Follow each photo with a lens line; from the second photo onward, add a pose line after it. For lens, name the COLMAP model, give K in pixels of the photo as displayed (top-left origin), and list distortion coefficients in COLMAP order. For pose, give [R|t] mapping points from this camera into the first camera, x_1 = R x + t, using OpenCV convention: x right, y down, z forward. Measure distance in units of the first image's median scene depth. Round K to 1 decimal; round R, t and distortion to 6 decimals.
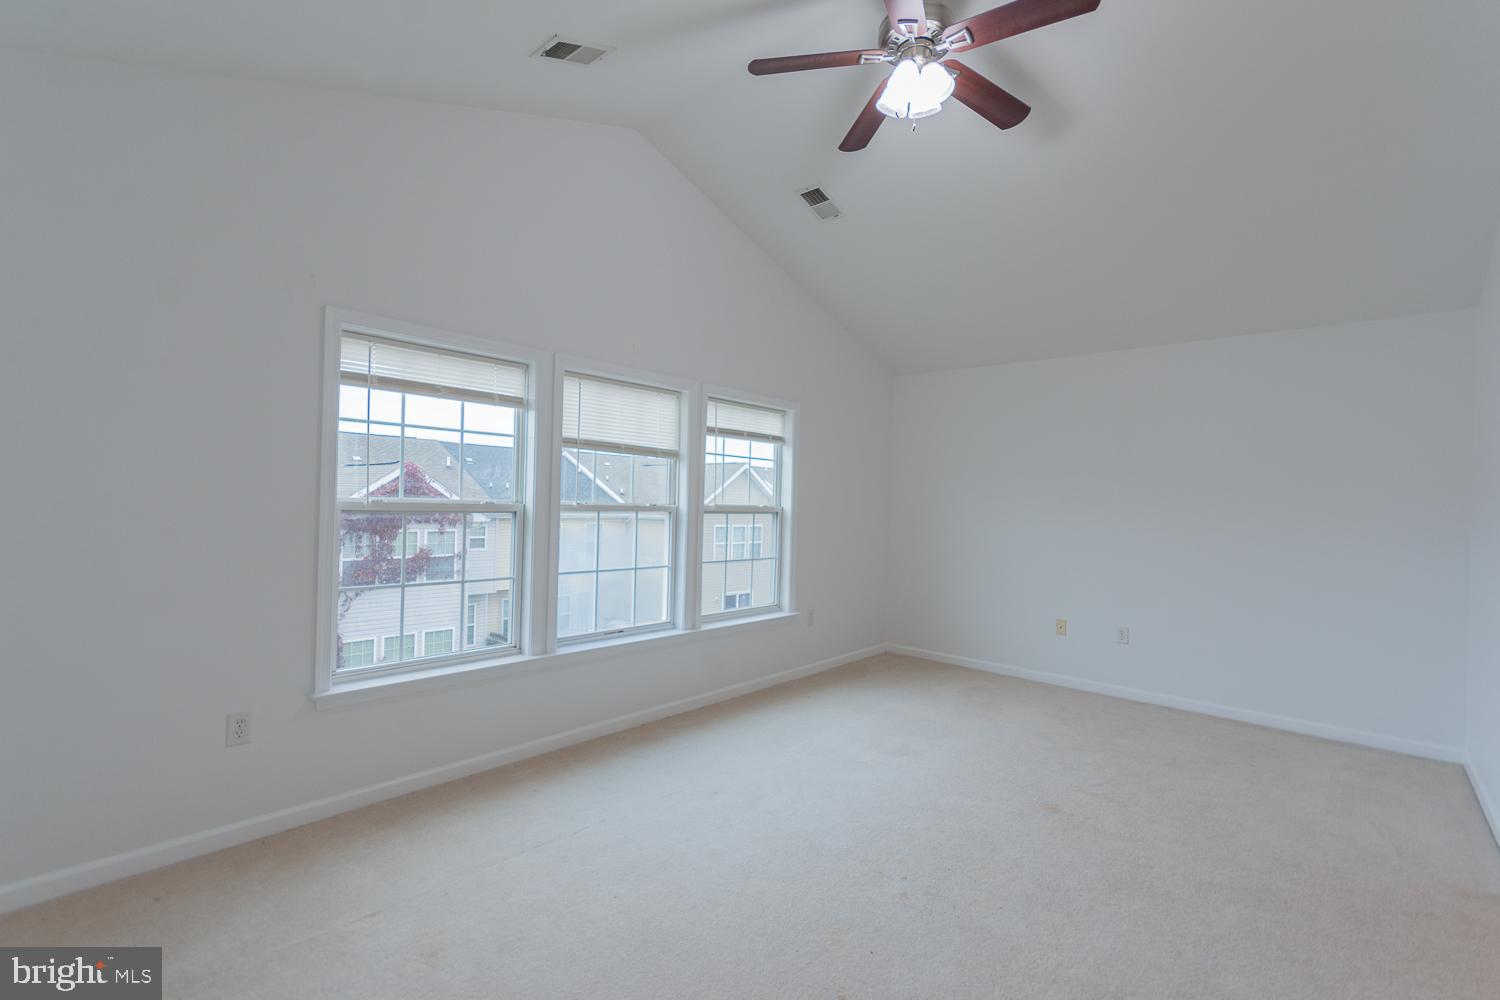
lens RADIAL K [[658.6, 0, 747.0], [0, 658.6, 493.7], [0, 0, 1]] dist [0.007605, -0.003511]
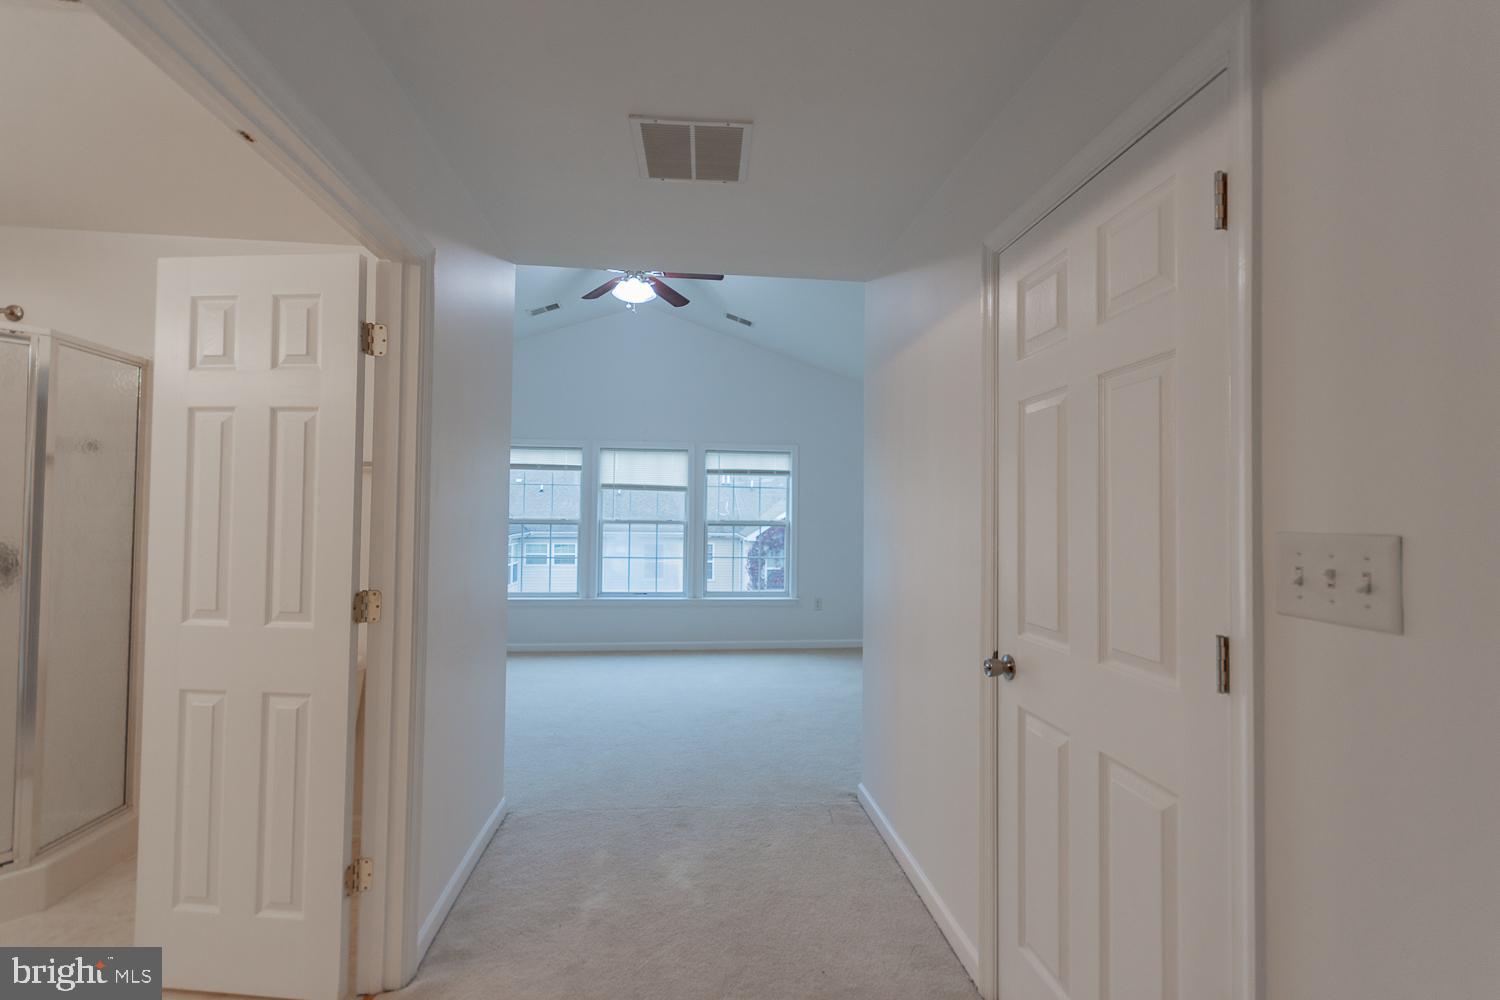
lens RADIAL K [[658.6, 0, 751.9], [0, 658.6, 500.7], [0, 0, 1]] dist [0.007605, -0.003511]
pose [[0.723619, -0.039642, -0.689060, 1.158062], [0.019728, 0.999129, -0.036763, 0.033481], [0.689918, 0.013009, 0.723771, -0.060123]]
